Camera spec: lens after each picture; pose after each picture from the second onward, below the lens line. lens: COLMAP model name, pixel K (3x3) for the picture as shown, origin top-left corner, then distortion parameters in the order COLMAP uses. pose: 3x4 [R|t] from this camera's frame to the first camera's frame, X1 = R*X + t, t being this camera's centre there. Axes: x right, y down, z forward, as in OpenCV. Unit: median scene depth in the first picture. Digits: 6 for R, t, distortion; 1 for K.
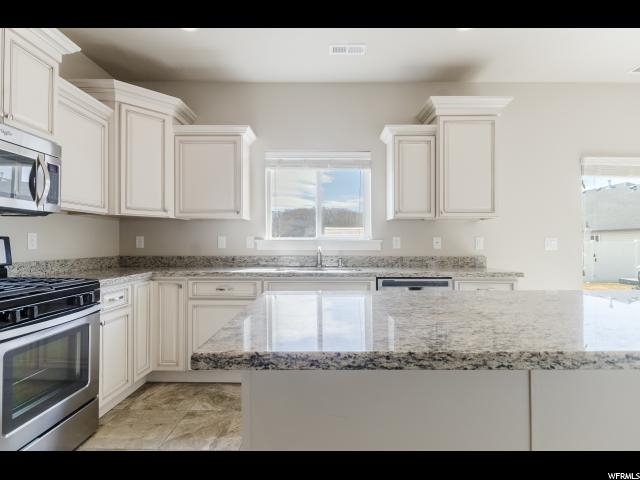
lens RADIAL K [[350.5, 0, 321.7], [0, 350.5, 240.2], [0, 0, 1]] dist [0.003009, 0.000396]
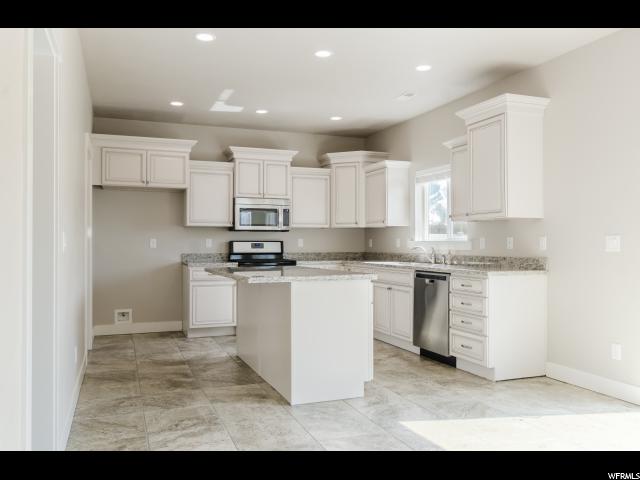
lens RADIAL K [[540.1, 0, 319.3], [0, 540.1, 241.0], [0, 0, 1]] dist [0.044119, -0.000499]
pose [[0.358455, -0.007871, -0.933514, 1.875328], [0.007471, 0.999957, -0.005562, 0.008553], [0.933517, -0.004980, 0.358499, -0.033538]]
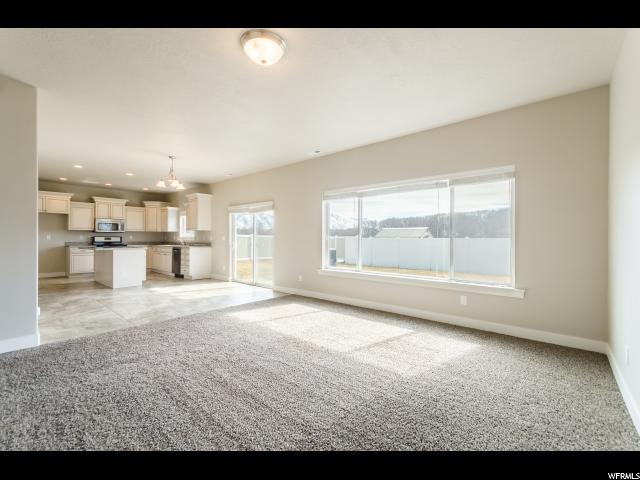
lens RADIAL K [[277.6, 0, 324.6], [0, 277.6, 239.5], [0, 0, 1]] dist [0.003306, -0.000120]
pose [[0.763734, 0.002073, -0.645528, 3.259113], [0.001651, 0.999985, 0.005164, 0.012195], [0.645529, -0.005009, 0.763719, -0.202841]]
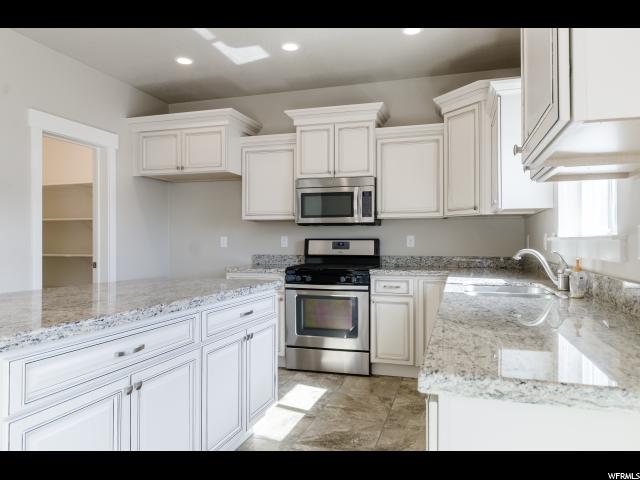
lens RADIAL K [[467.7, 0, 318.7], [0, 467.7, 239.5], [0, 0, 1]] dist [0.006270, 0.001844]
pose [[-0.294586, -0.005271, -0.955610, 0.906880], [0.006098, 0.999954, -0.007396, 0.006039], [0.955605, -0.008006, -0.294540, 1.026612]]
